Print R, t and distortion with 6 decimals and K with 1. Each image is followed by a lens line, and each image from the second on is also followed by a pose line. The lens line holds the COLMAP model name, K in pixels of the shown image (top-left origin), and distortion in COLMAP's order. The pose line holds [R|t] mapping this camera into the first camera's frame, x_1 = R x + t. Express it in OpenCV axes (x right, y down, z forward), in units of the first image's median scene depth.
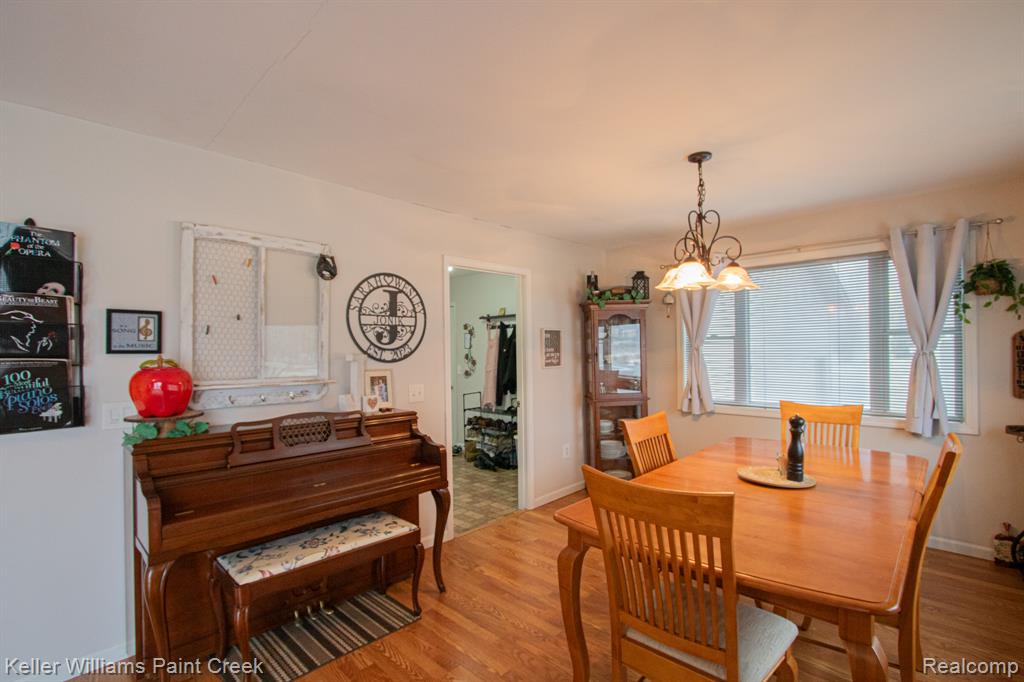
lens RADIAL K [[474.6, 0, 483.5], [0, 474.6, 346.1], [0, 0, 1]] dist [-0.020391, 0.002393]
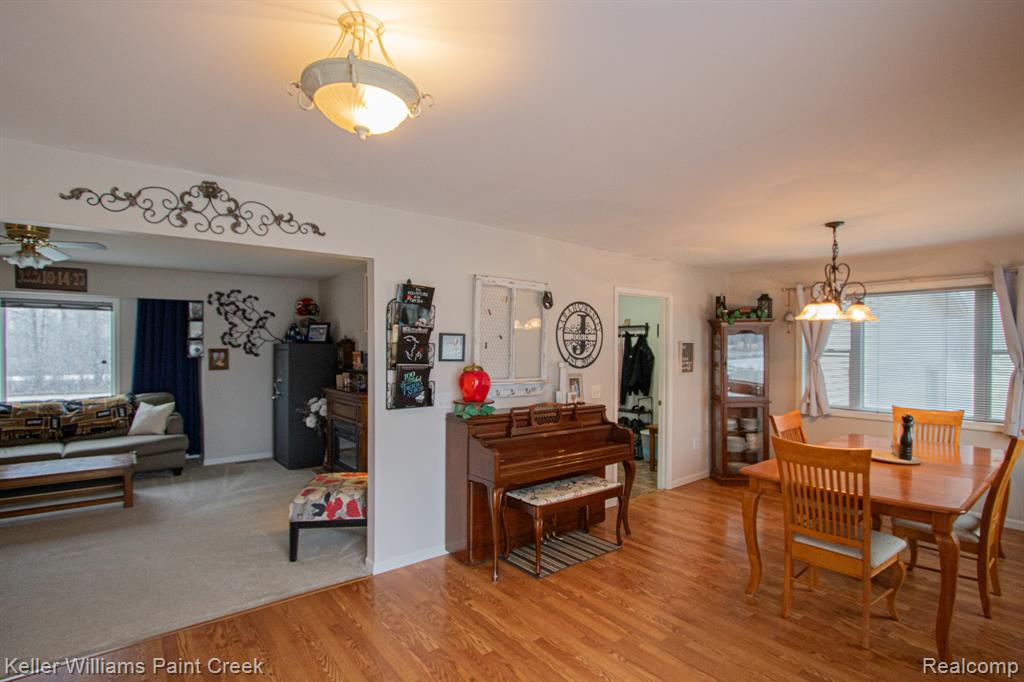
lens RADIAL K [[474.6, 0, 507.6], [0, 474.6, 348.9], [0, 0, 1]] dist [-0.020391, 0.002393]
pose [[0.992910, 0.018287, -0.117457, -0.232745], [-0.017666, 0.999824, 0.006327, -0.023773], [0.117552, -0.004207, 0.993058, -0.341990]]
